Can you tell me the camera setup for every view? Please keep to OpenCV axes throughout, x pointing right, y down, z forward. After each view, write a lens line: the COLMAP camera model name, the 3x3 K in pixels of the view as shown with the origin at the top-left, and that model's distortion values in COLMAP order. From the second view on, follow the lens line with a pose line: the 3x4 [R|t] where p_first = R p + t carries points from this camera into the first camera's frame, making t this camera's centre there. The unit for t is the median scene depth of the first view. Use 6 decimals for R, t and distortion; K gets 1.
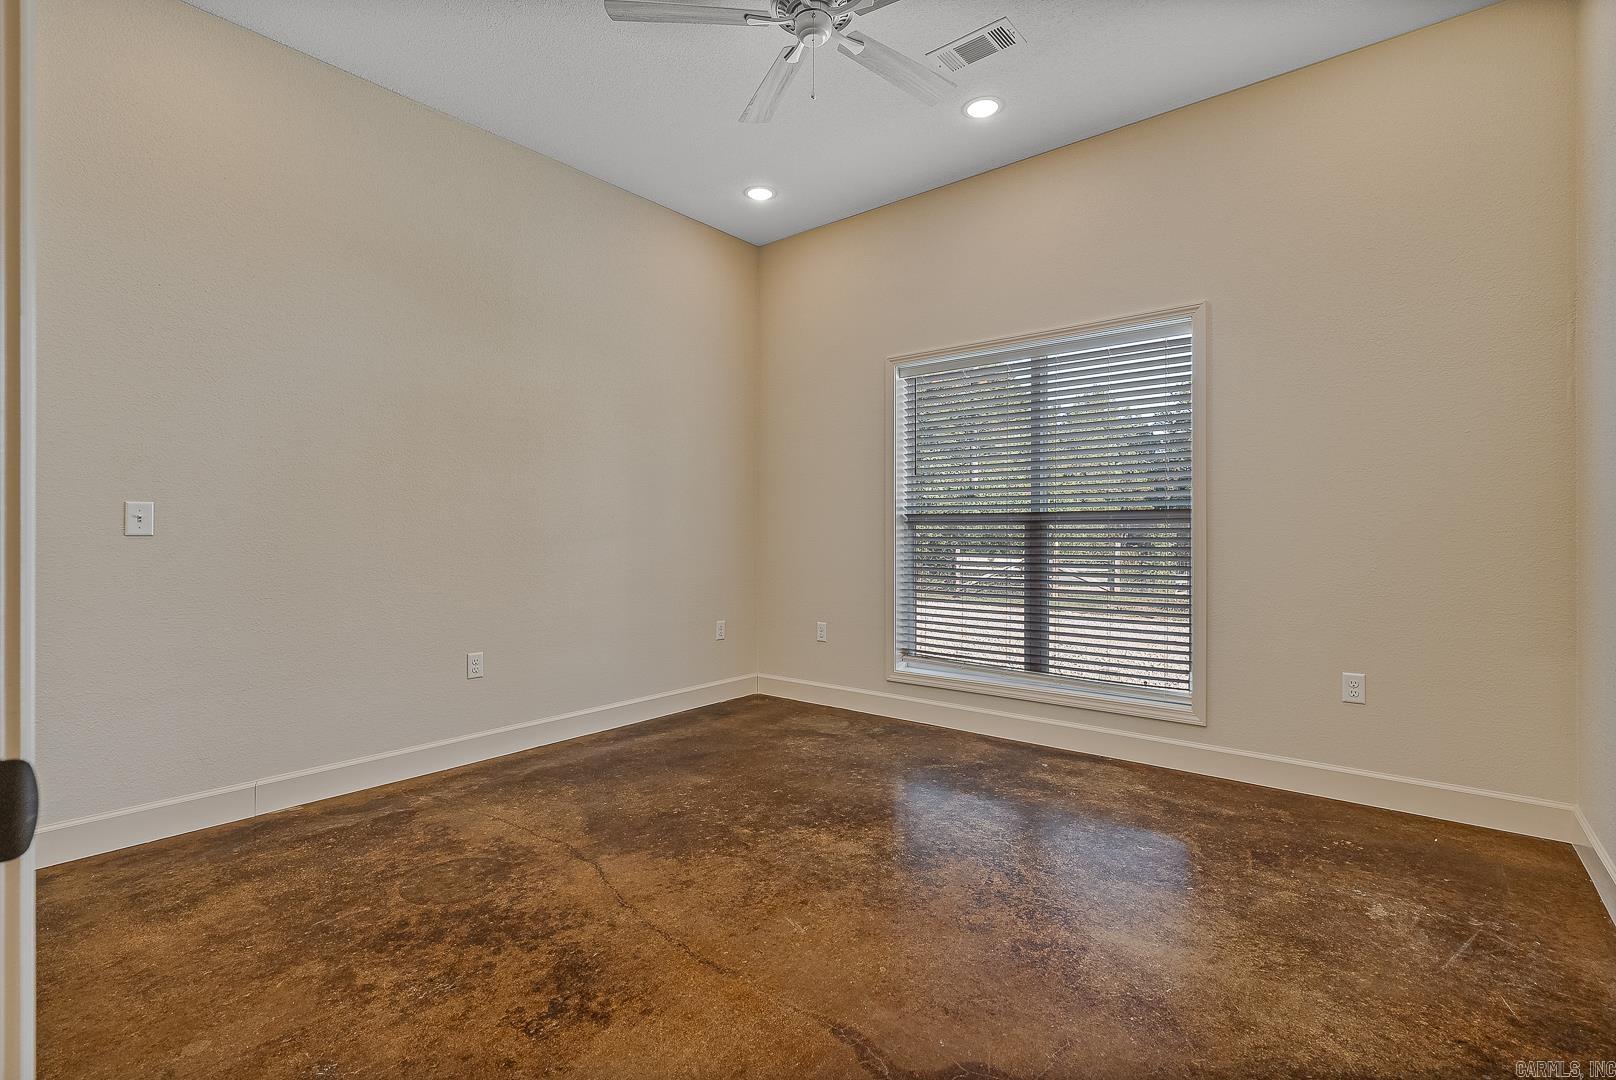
lens RADIAL K [[741.9, 0, 817.7], [0, 741.9, 526.5], [0, 0, 1]] dist [-0.006392, 0.002522]
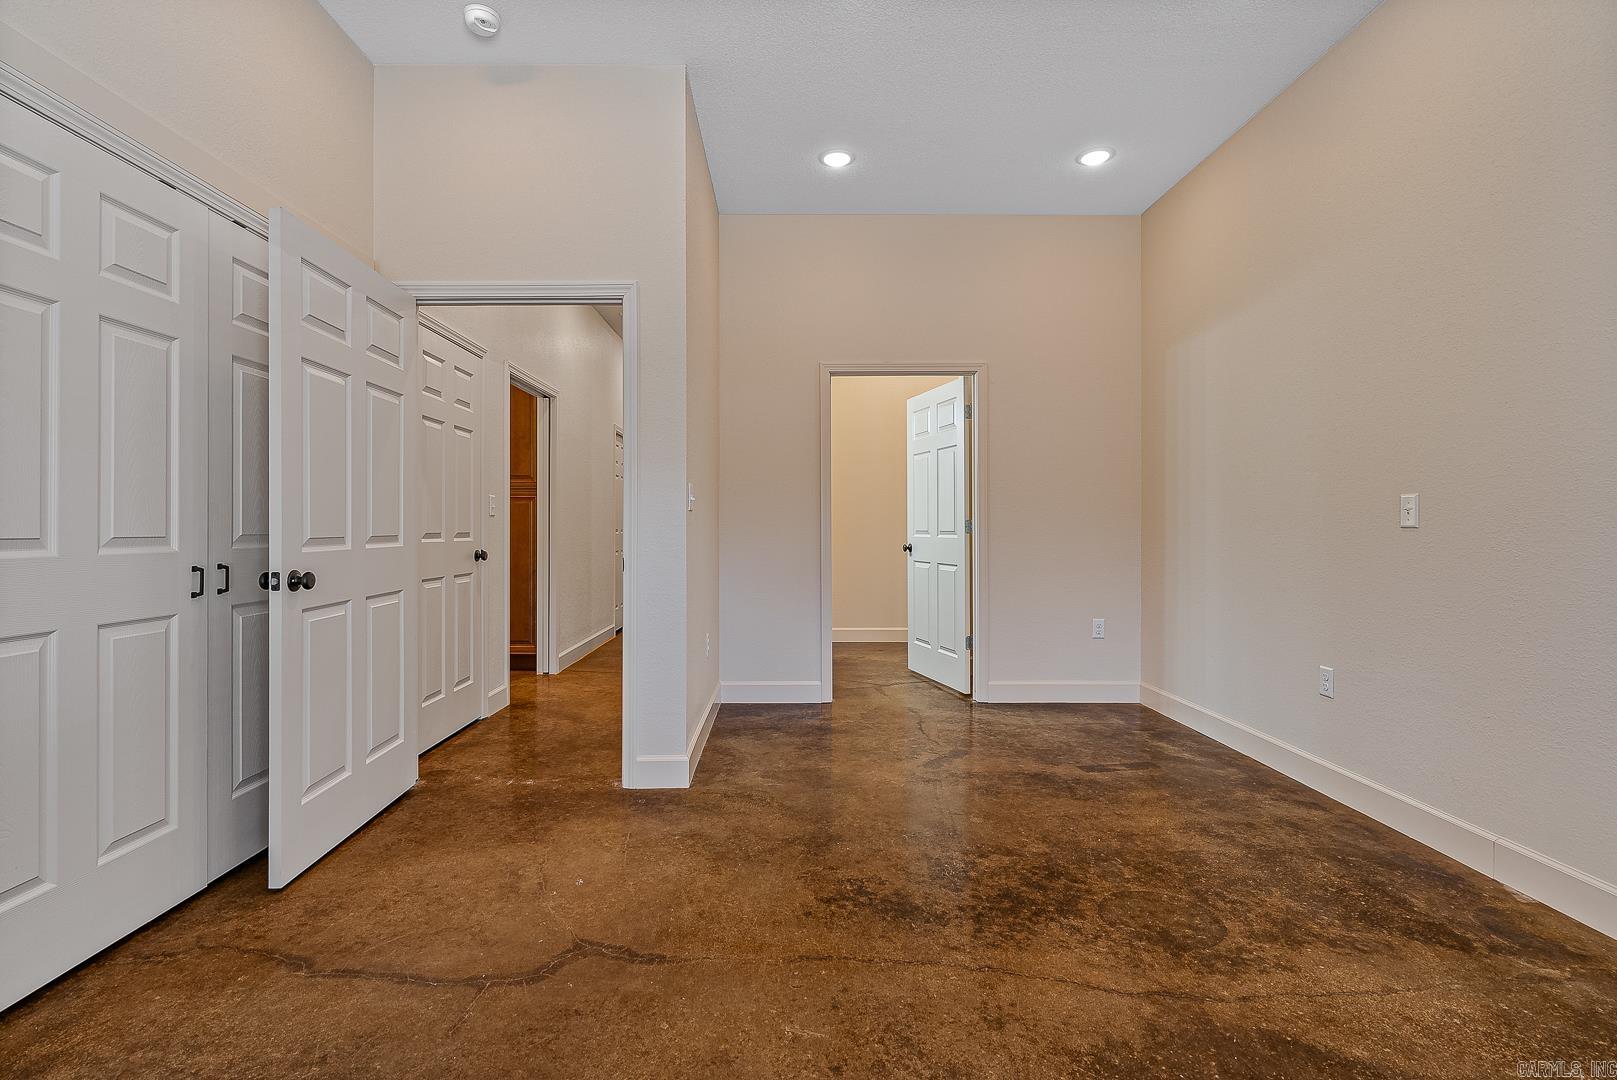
lens RADIAL K [[742.4, 0, 818.2], [0, 742.4, 526.5], [0, 0, 1]] dist [-0.006392, 0.002522]
pose [[-0.756081, 0.001869, -0.654476, 0.442907], [0.009141, 0.999929, -0.007705, 0.004281], [0.654415, -0.011808, -0.756044, 1.505779]]
